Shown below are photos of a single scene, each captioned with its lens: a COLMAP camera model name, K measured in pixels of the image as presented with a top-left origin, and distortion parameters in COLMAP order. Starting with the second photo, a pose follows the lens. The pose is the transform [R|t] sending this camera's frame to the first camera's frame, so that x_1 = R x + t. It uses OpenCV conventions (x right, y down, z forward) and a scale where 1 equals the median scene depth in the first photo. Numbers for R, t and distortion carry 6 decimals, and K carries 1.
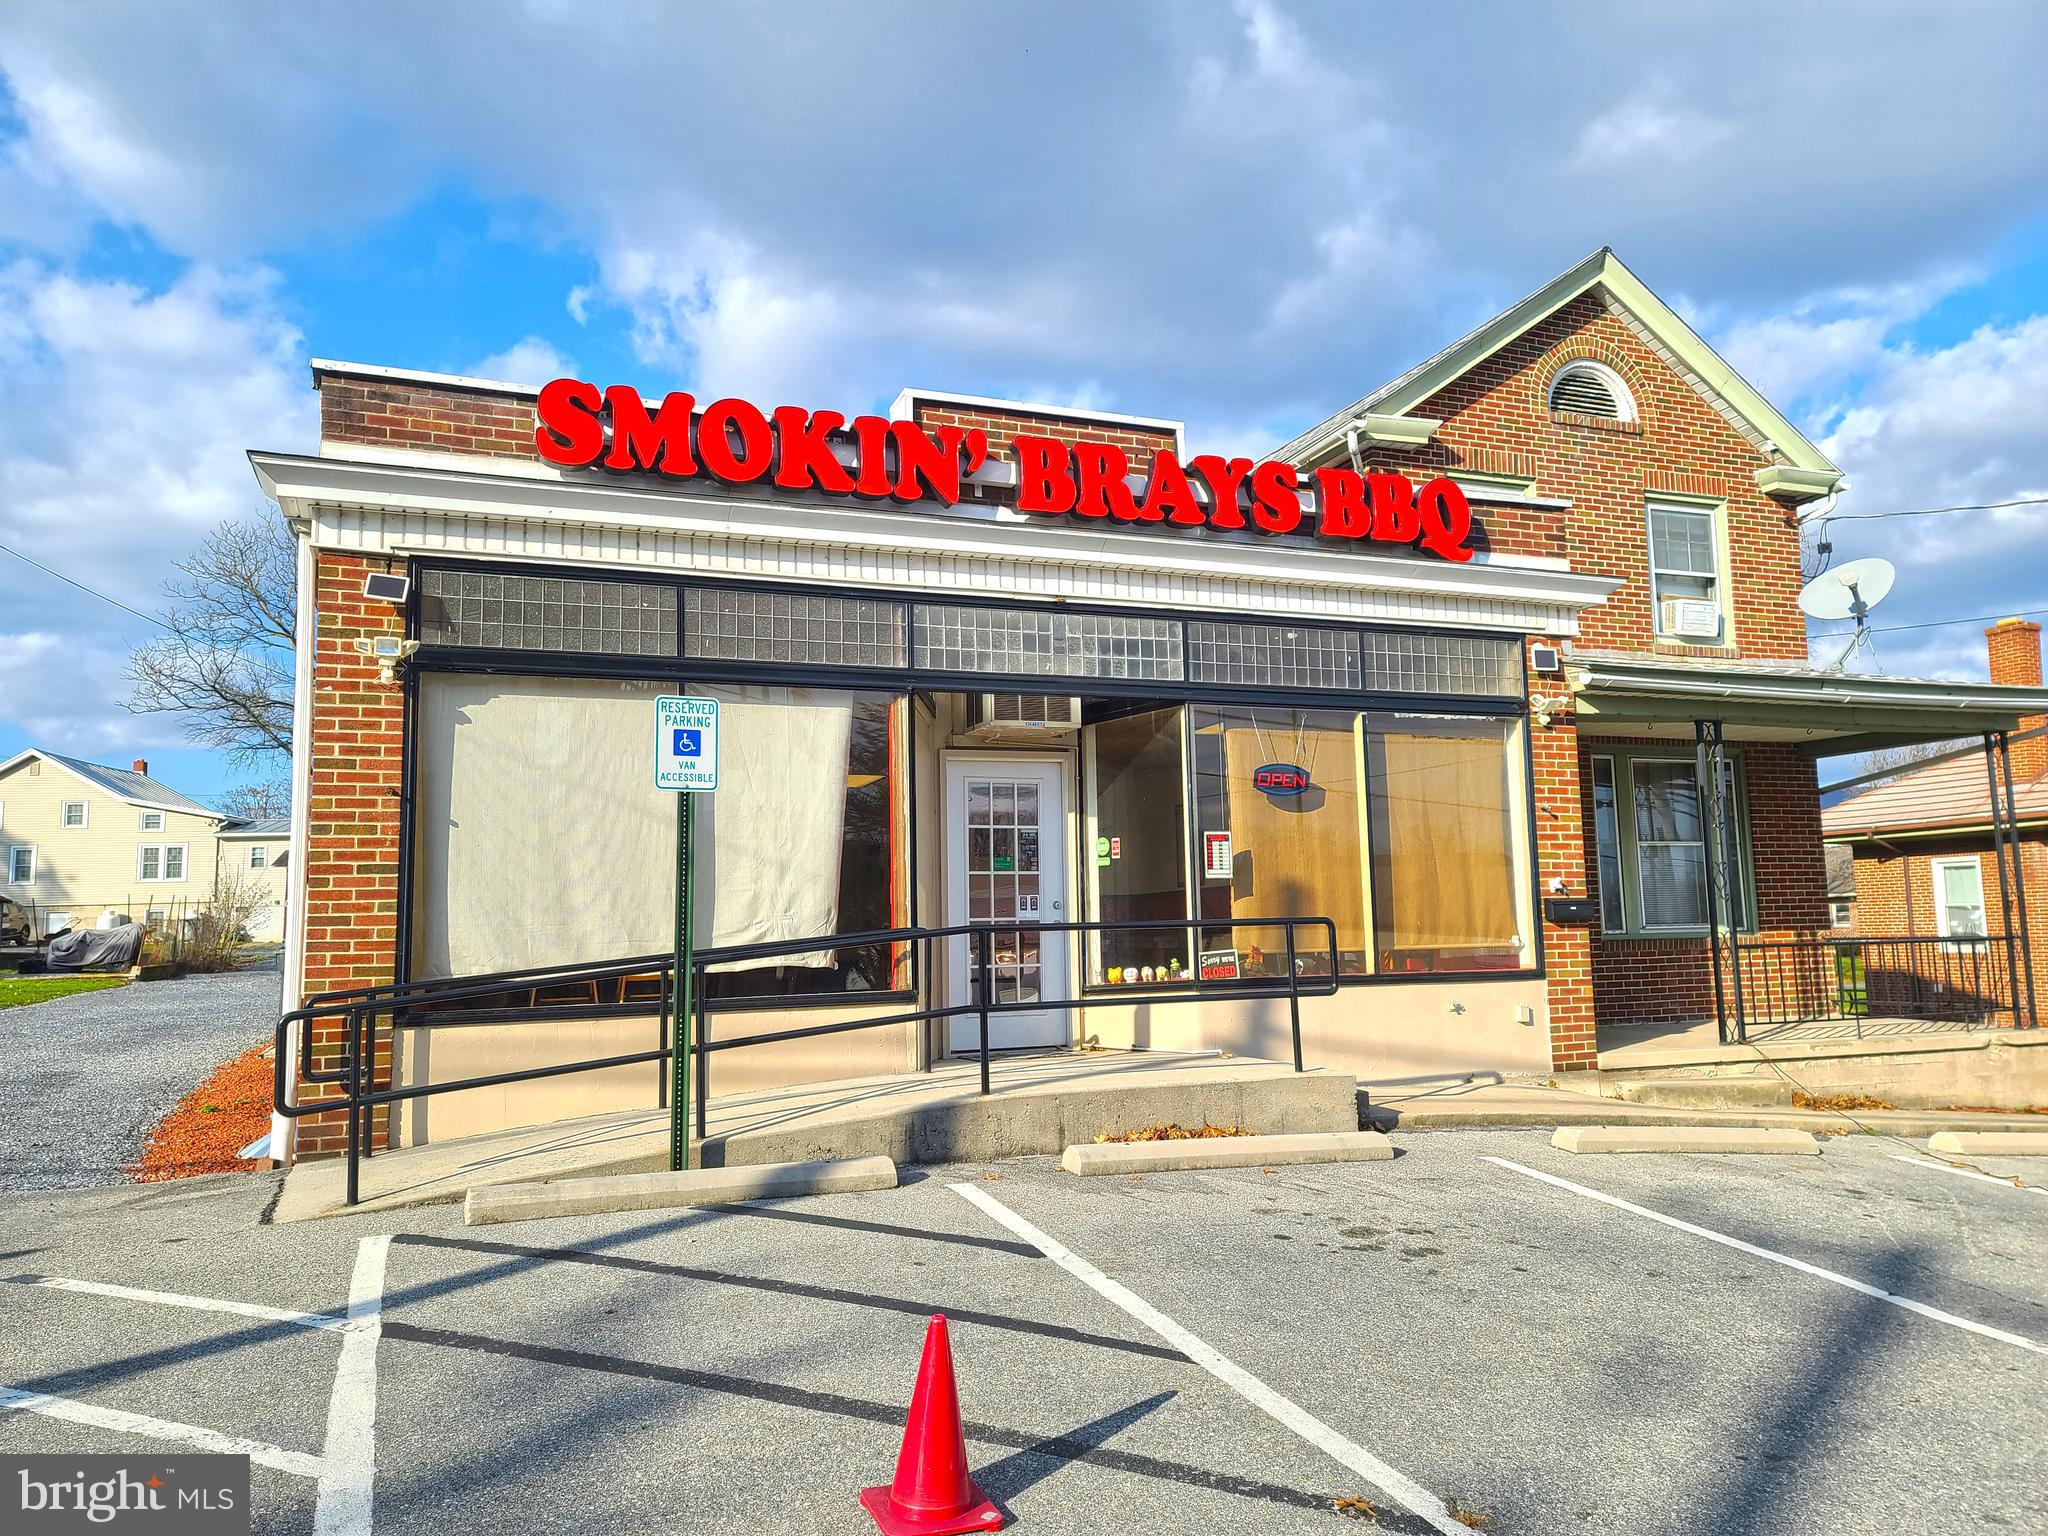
lens RADIAL K [[1493.5, 0, 1064.2], [0, 1493.5, 744.7], [0, 0, 1]] dist [0.061916, -0.007506]
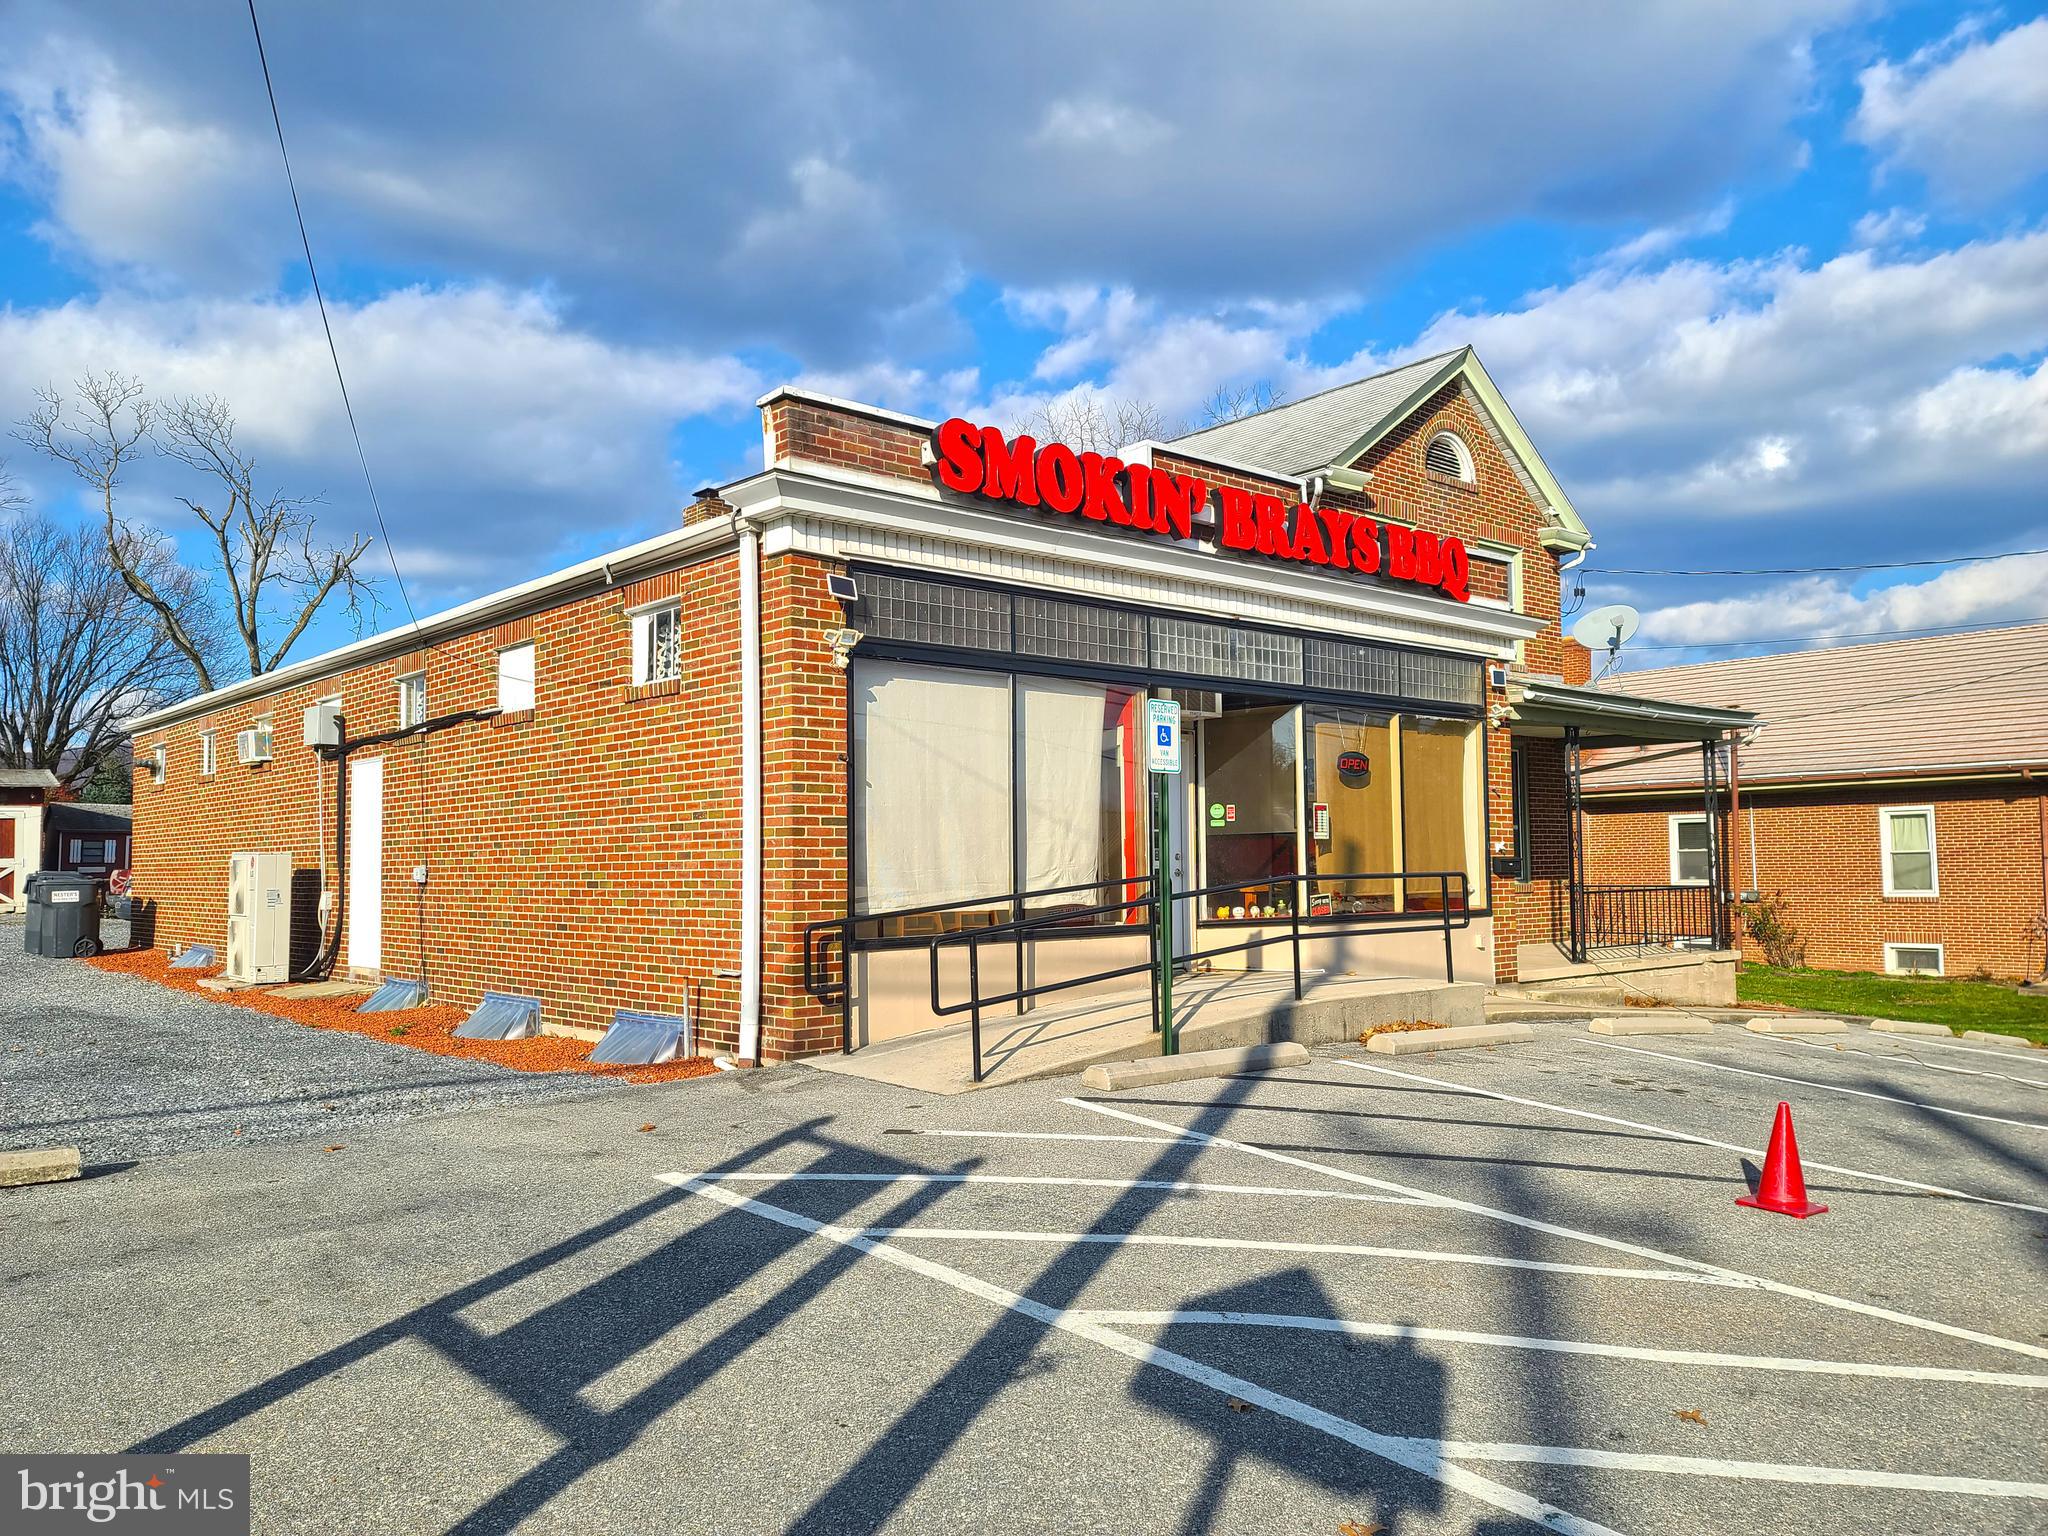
lens RADIAL K [[1493.5, 0, 1008.9], [0, 1493.5, 774.8], [0, 0, 1]] dist [0.061916, -0.007506]
pose [[0.946485, 0.032051, 0.321152, -0.538460], [-0.051135, 0.997380, 0.051162, -0.017838], [-0.318671, -0.064846, 0.945645, -0.130837]]
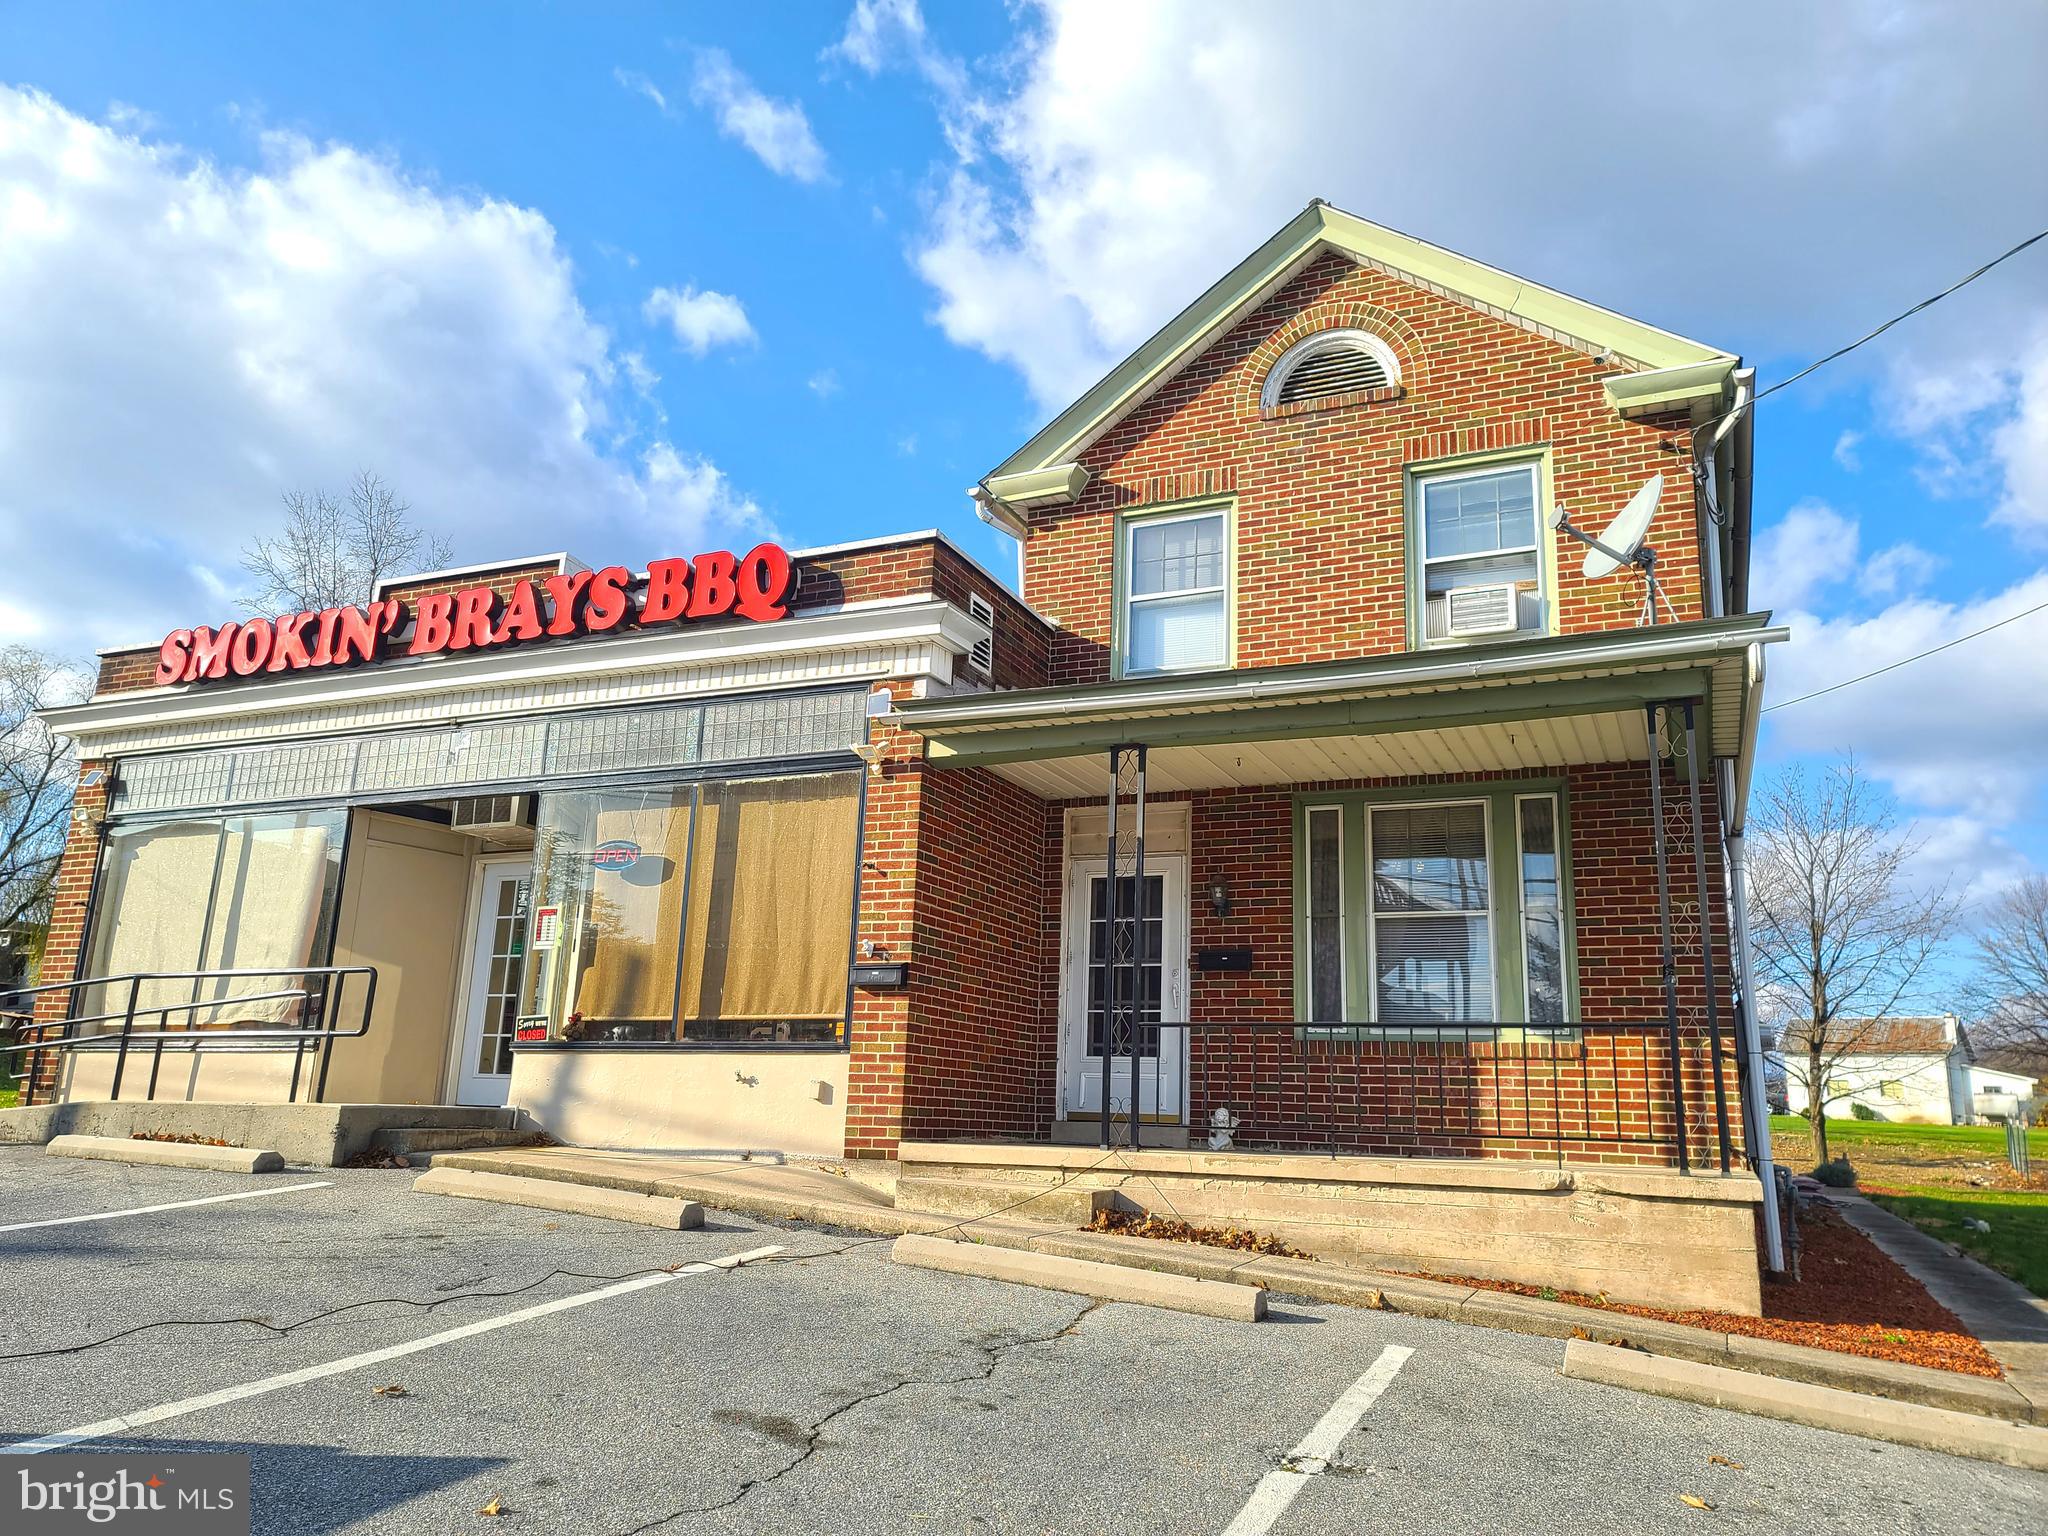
lens RADIAL K [[1493.5, 0, 1014.8], [0, 1493.5, 755.7], [0, 0, 1]] dist [0.061916, -0.007506]
pose [[0.683846, -0.134225, -0.717174, 1.078531], [0.042036, 0.988548, -0.144933, 0.116208], [0.728414, 0.068965, 0.681657, 0.457331]]
